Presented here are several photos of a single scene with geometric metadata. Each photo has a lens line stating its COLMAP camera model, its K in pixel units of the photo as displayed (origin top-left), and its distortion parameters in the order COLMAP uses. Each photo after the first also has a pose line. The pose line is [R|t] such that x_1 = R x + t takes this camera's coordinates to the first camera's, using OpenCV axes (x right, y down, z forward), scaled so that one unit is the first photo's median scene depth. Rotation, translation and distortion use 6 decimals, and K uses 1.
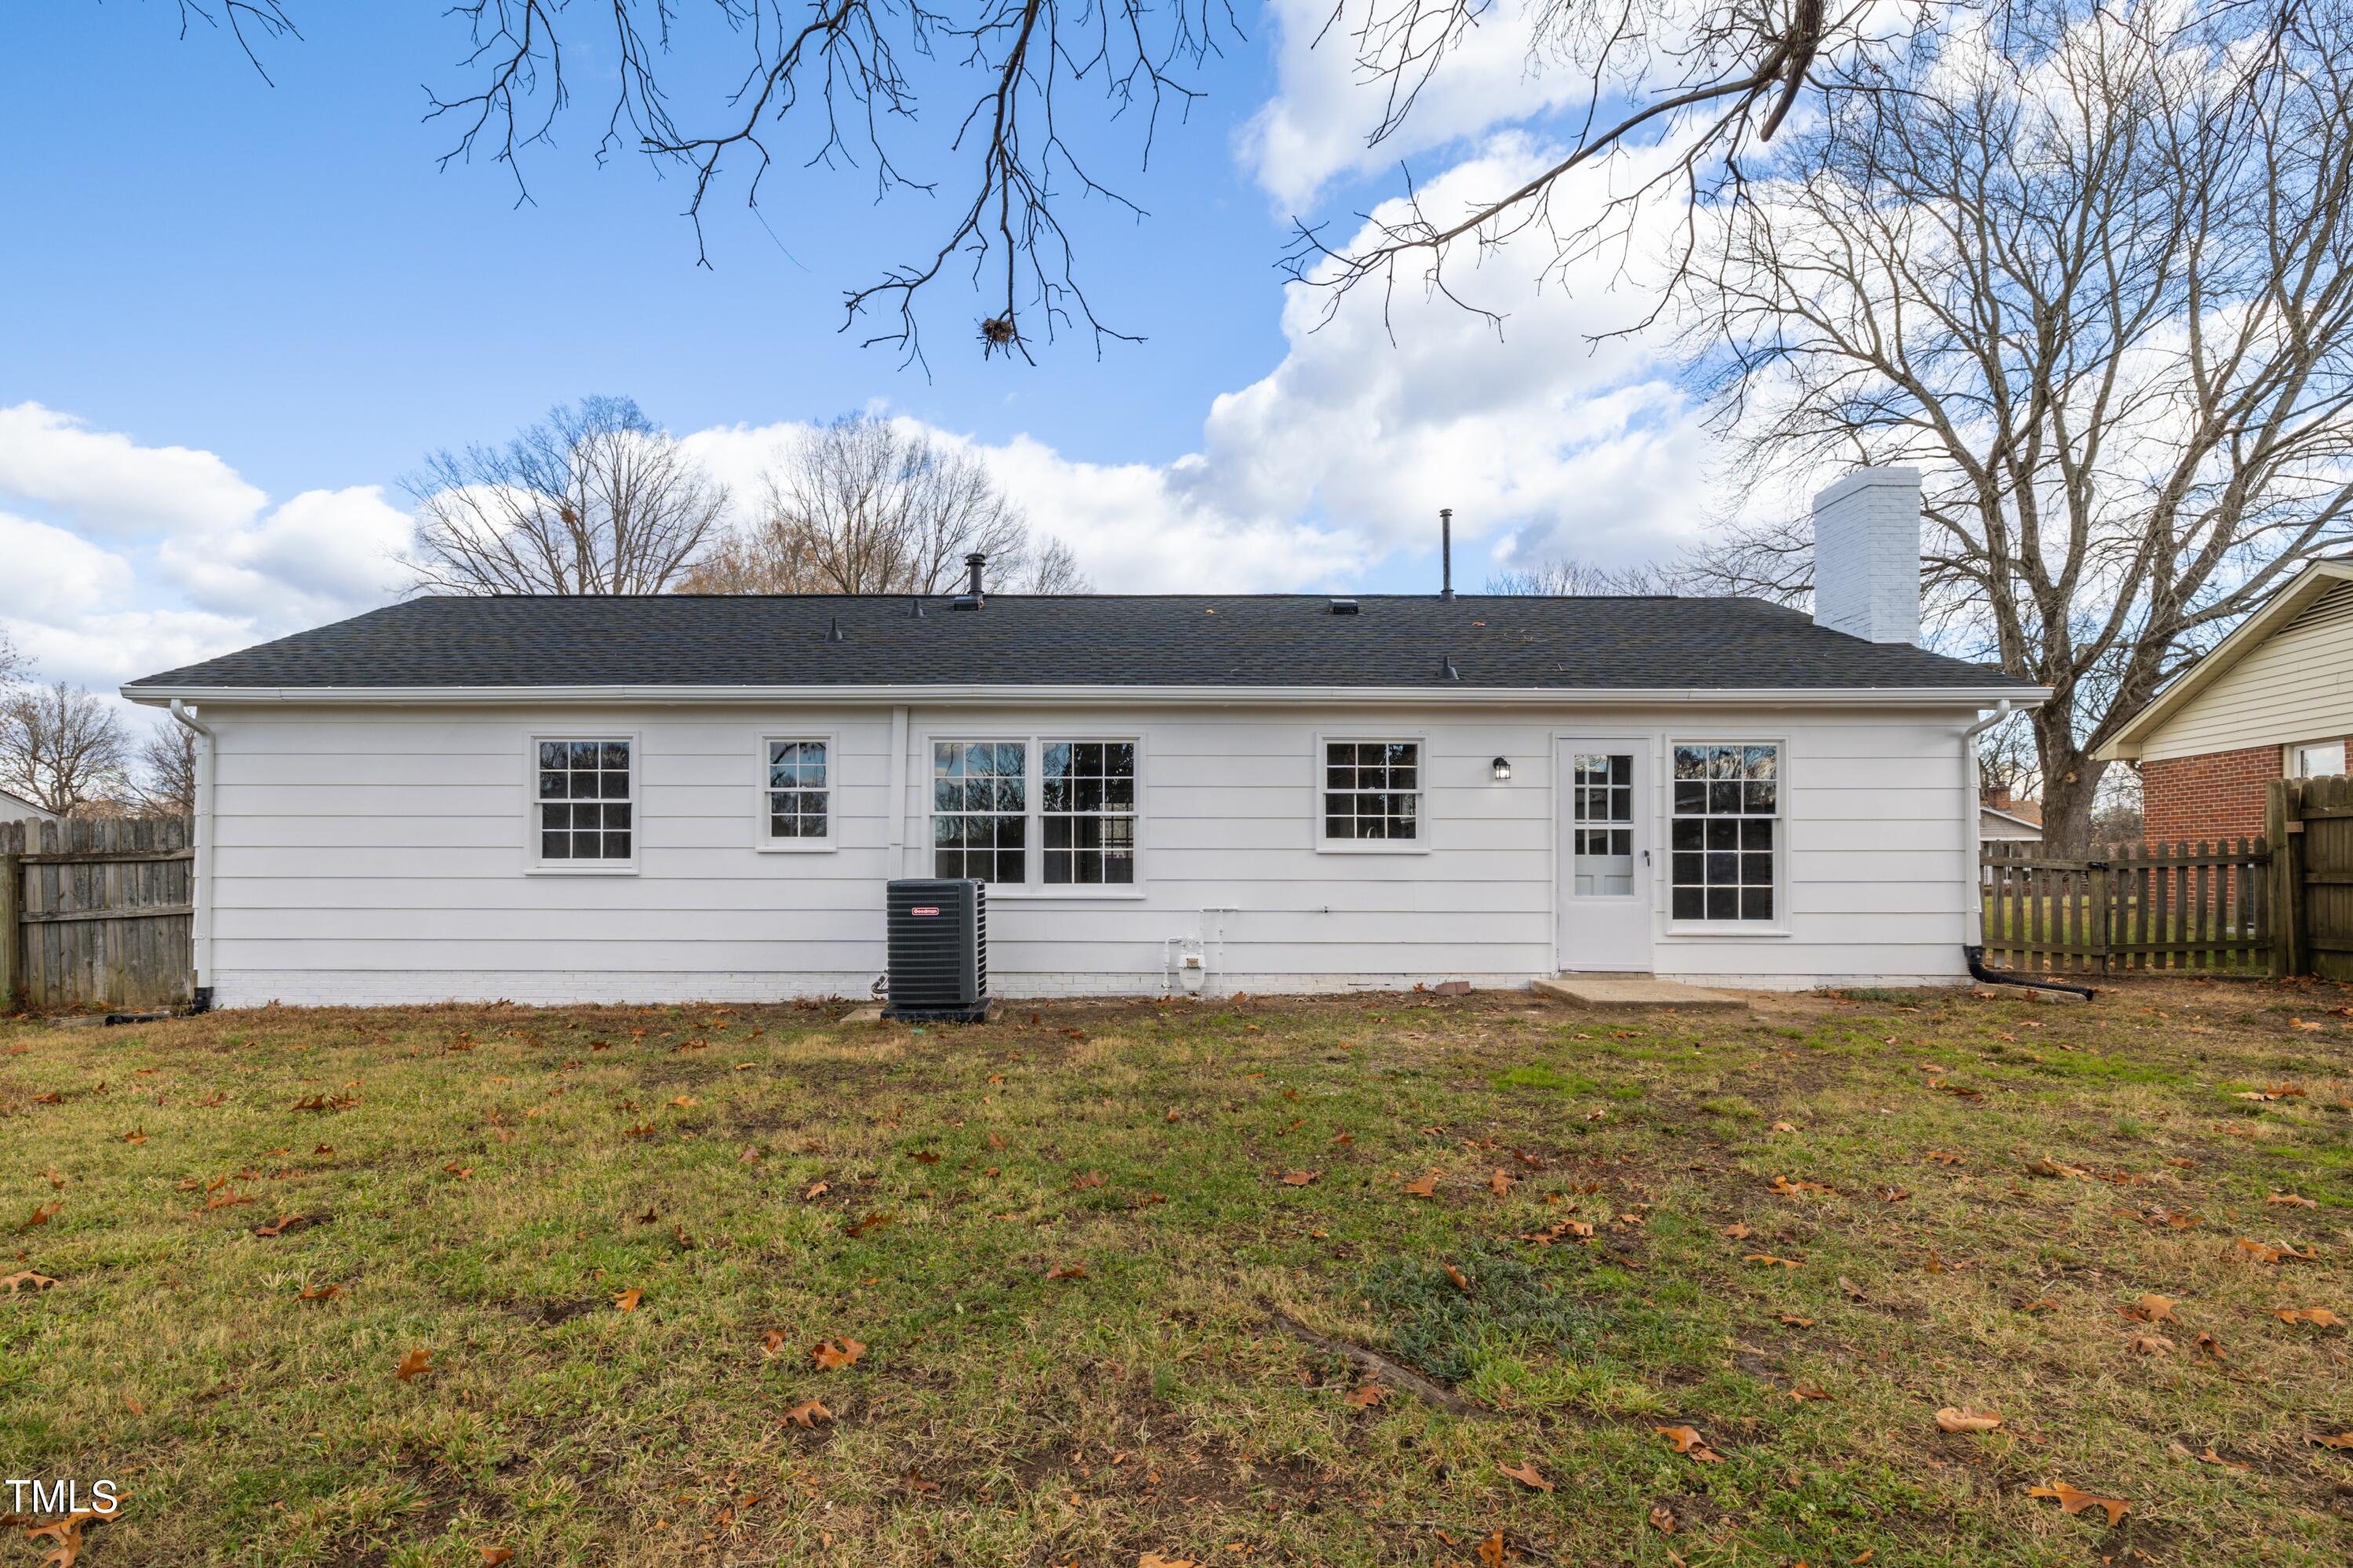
lens RADIAL K [[1033.2, 0, 1173.9], [0, 1033.2, 775.5], [0, 0, 1]] dist [0.001282, 0.000237]
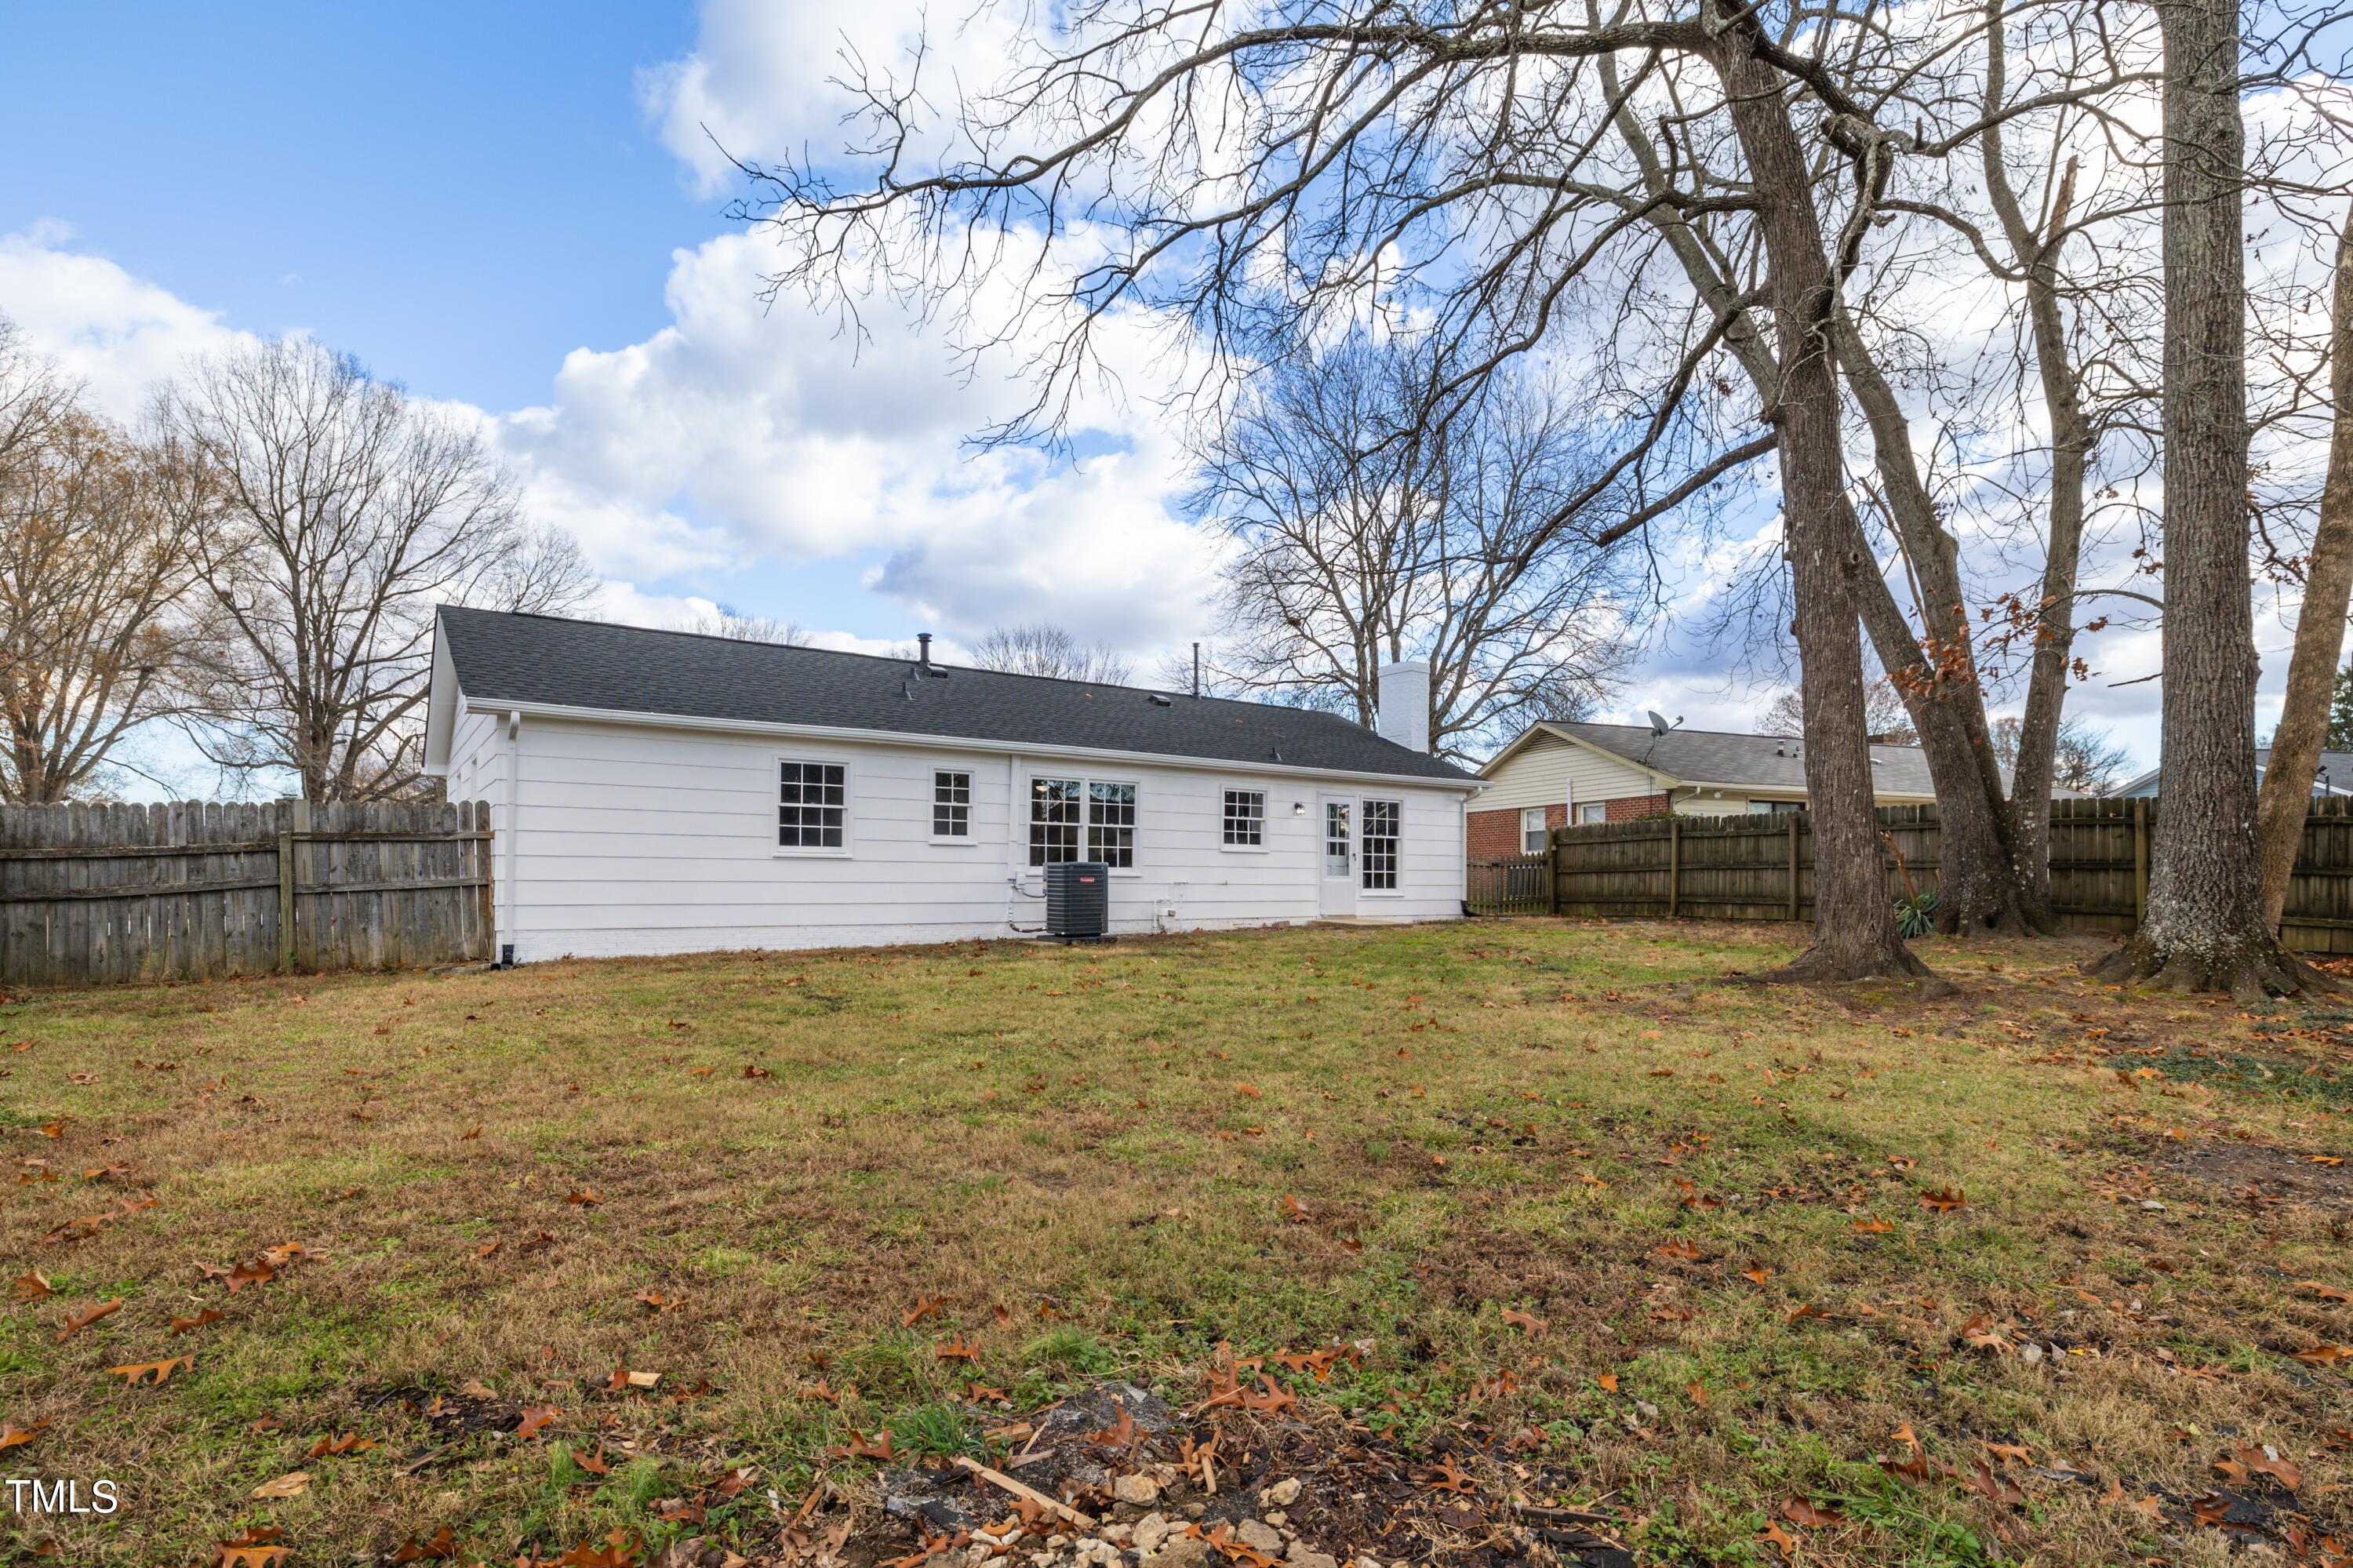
lens RADIAL K [[1033.2, 0, 1181.2], [0, 1033.2, 787.3], [0, 0, 1]] dist [0.001282, 0.000237]
pose [[0.818918, 0.053030, 0.571455, -0.944789], [-0.047919, 0.998563, -0.023995, 0.009256], [-0.571907, -0.007733, 0.820282, -0.432539]]
